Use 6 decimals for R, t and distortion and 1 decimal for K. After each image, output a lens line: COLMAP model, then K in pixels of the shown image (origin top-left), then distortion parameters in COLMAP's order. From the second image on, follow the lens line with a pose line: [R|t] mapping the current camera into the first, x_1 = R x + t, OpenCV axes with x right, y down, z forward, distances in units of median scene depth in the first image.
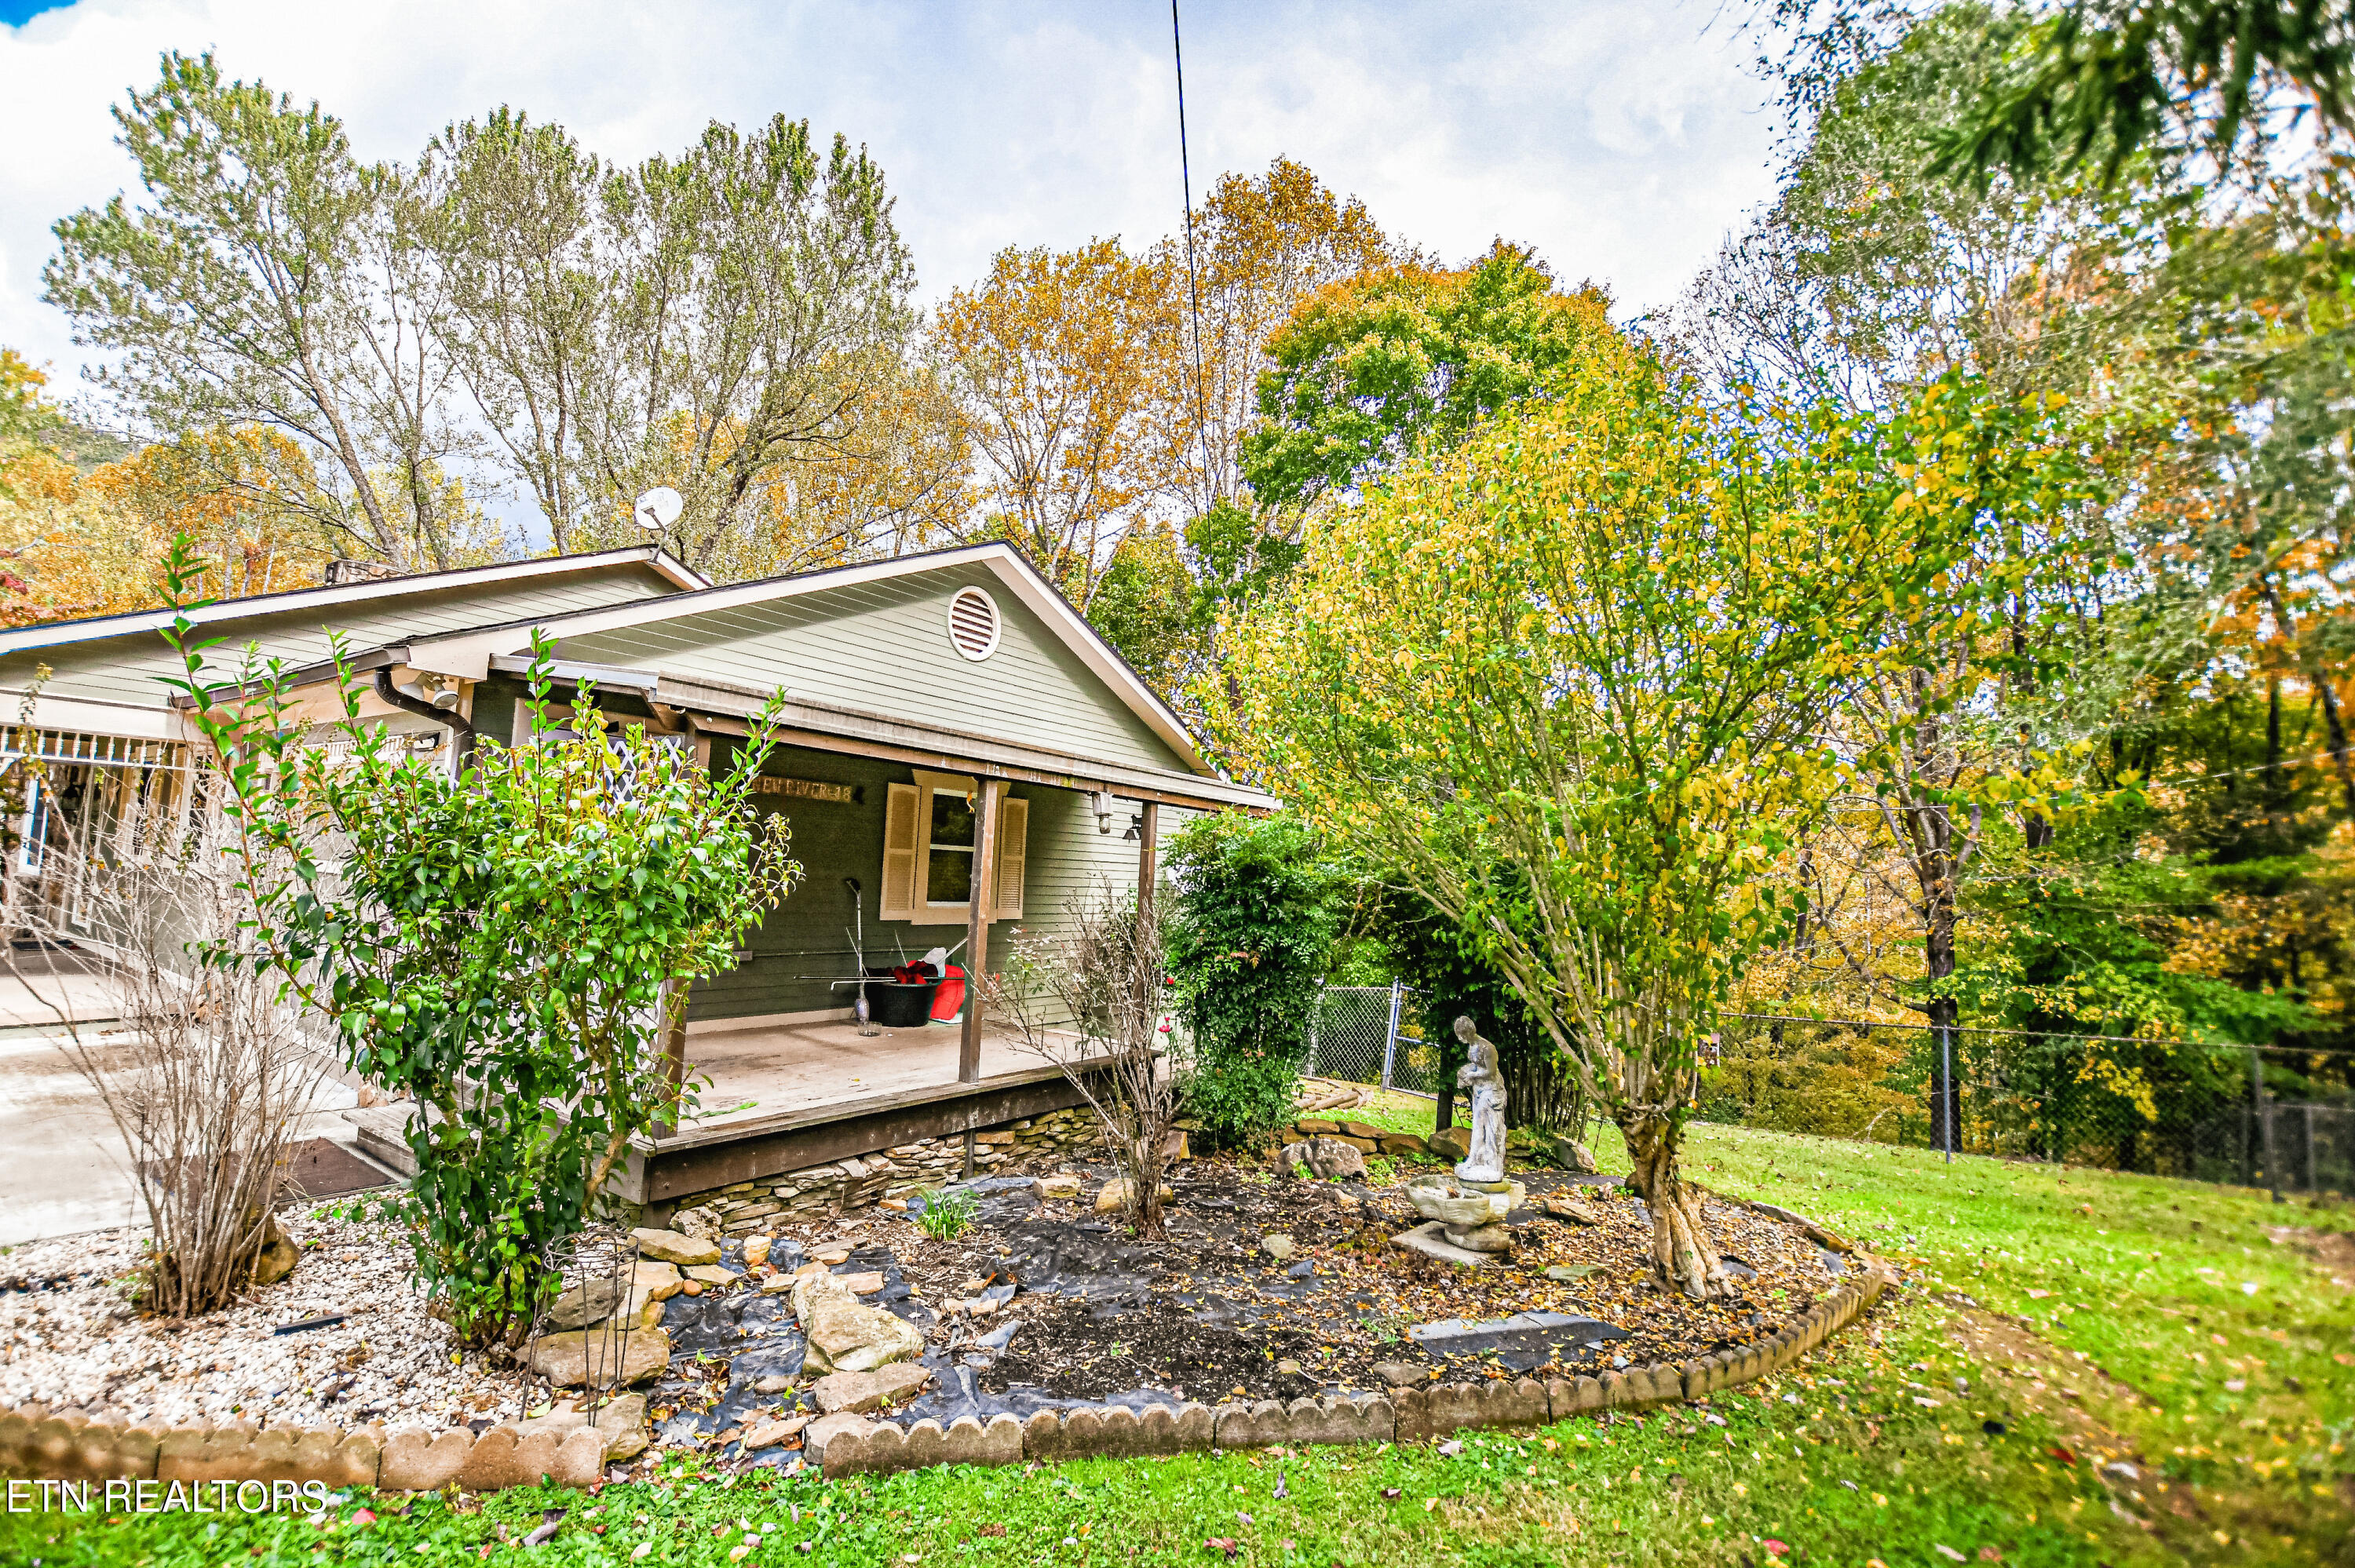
lens RADIAL K [[1037.9, 0, 1160.9], [0, 1037.9, 781.3], [0, 0, 1]] dist [-0.035344, 0.003812]
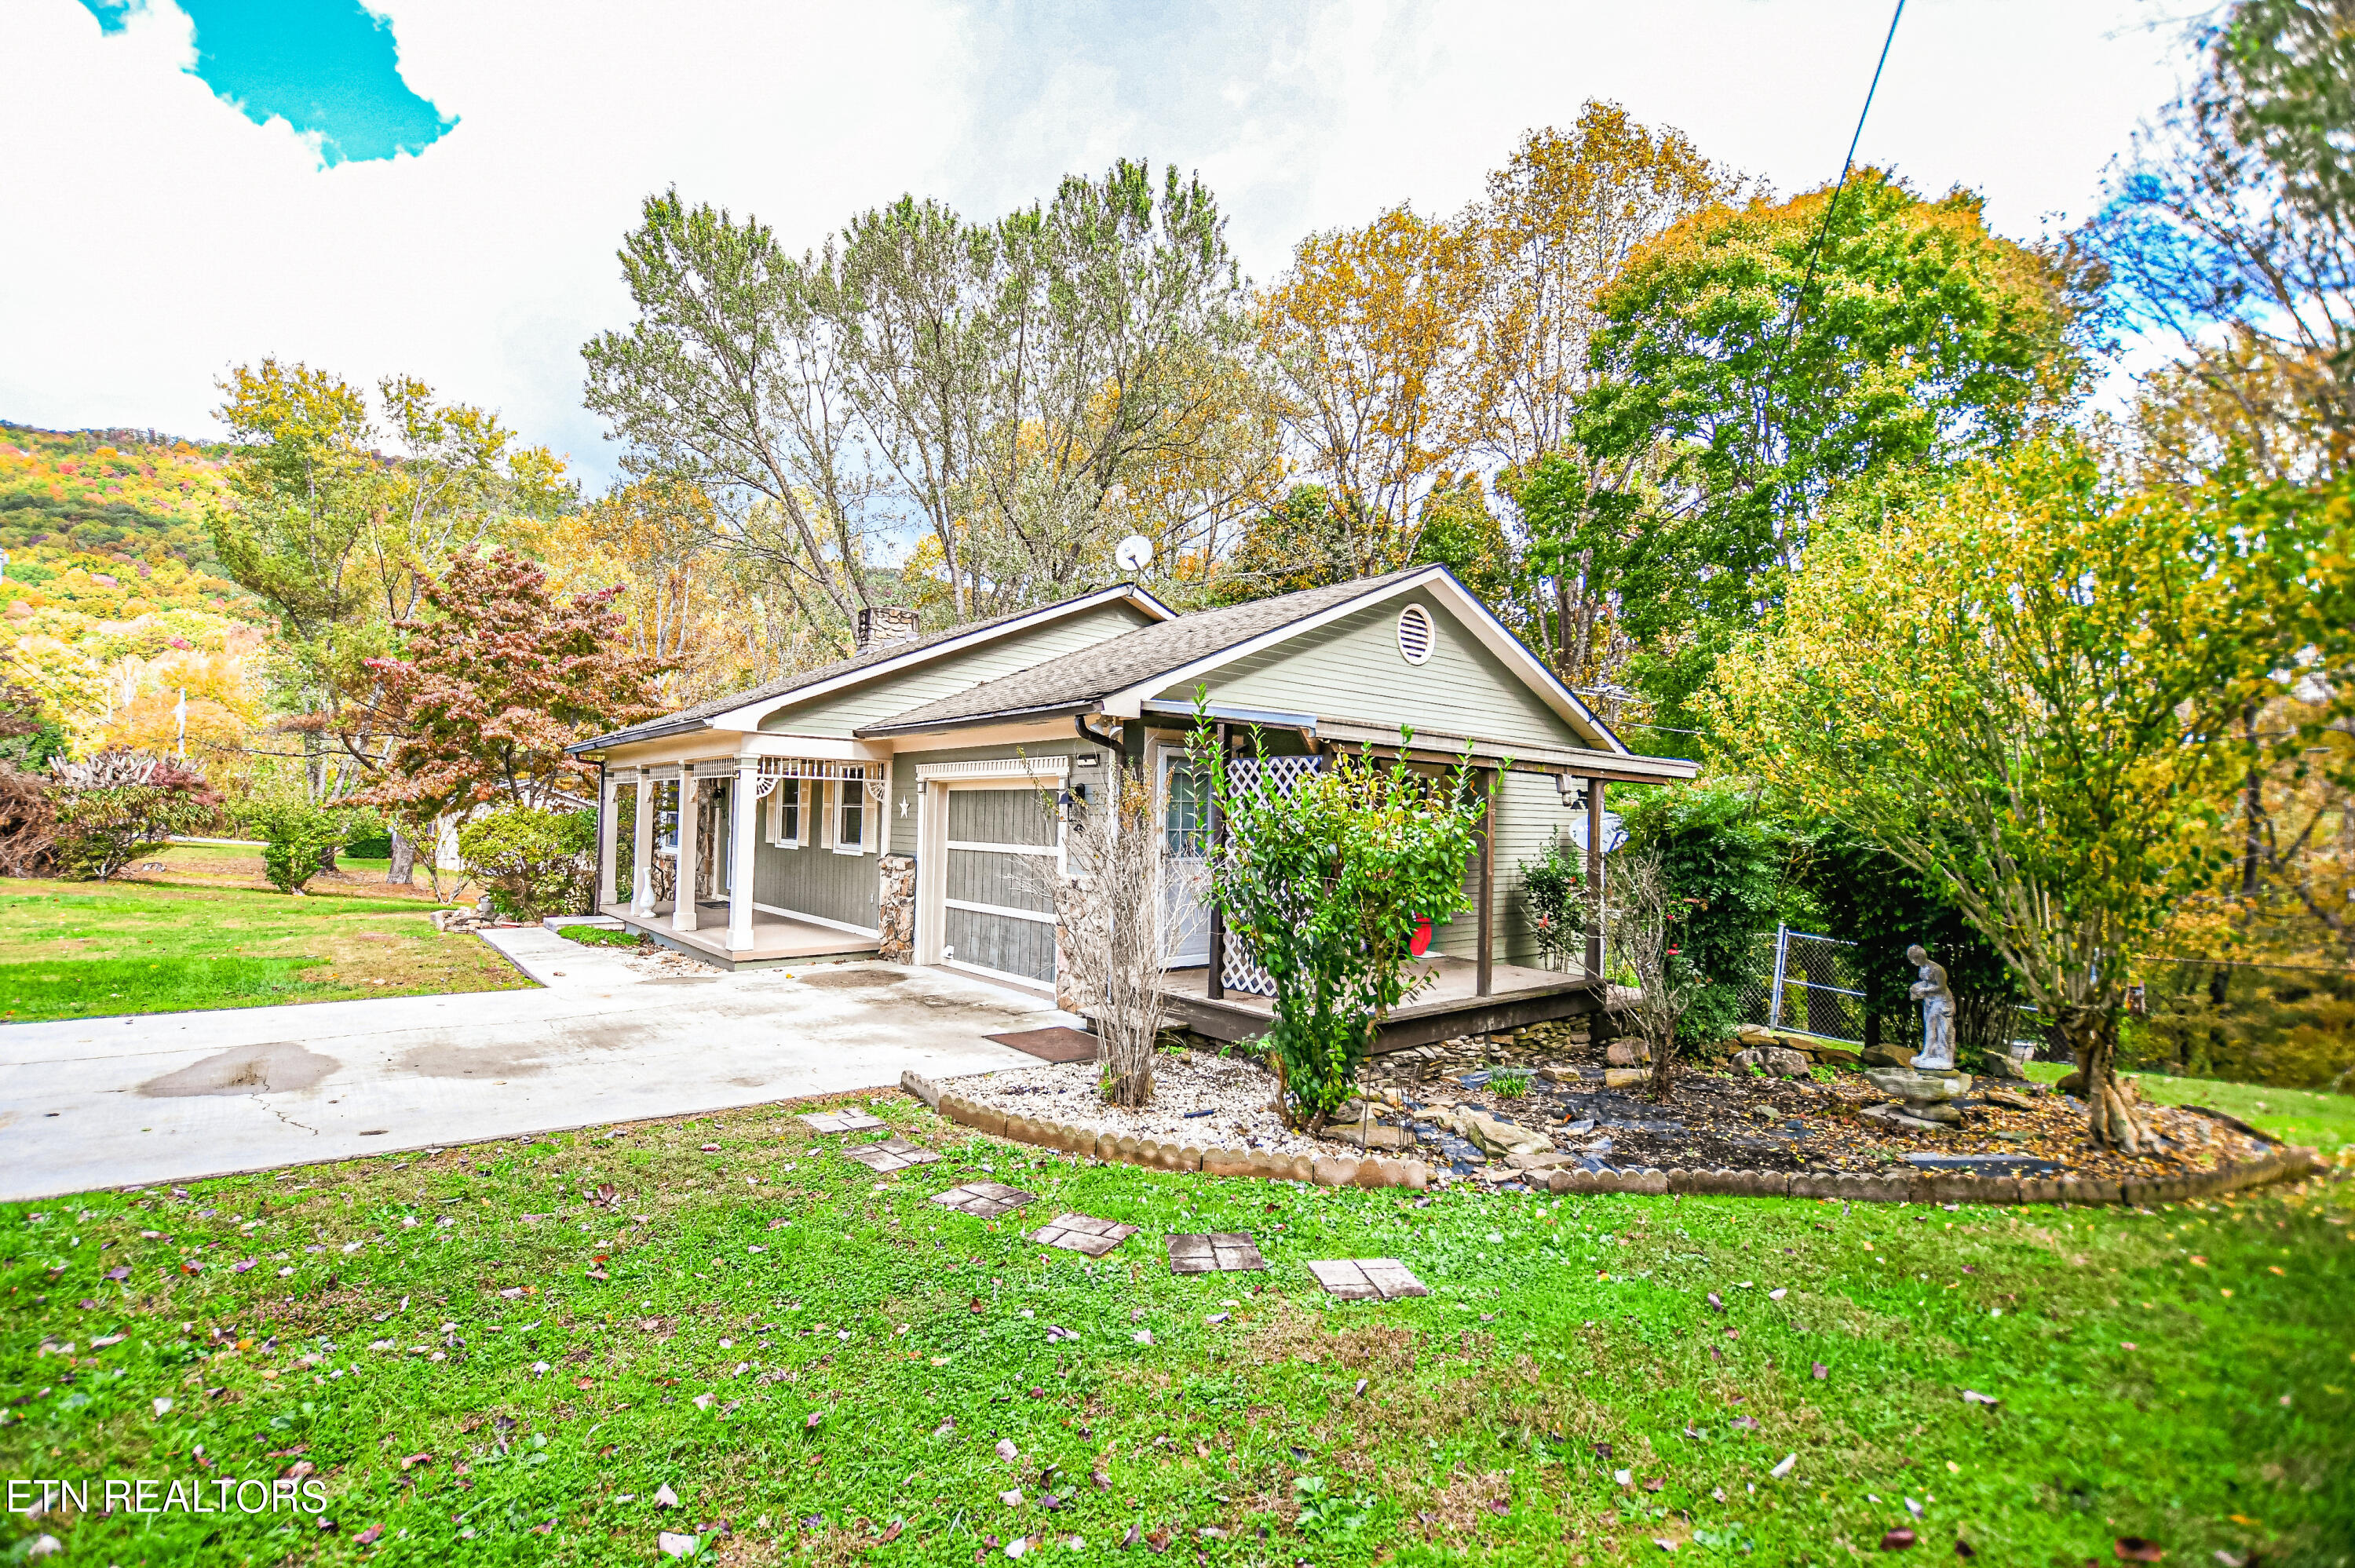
lens RADIAL K [[1037.9, 0, 1160.9], [0, 1037.9, 781.3], [0, 0, 1]] dist [-0.035344, 0.003812]
pose [[0.962336, -0.035448, -0.269543, -0.205016], [0.047053, 0.998217, 0.036714, -0.053818], [0.267761, -0.048014, 0.962288, -0.365795]]
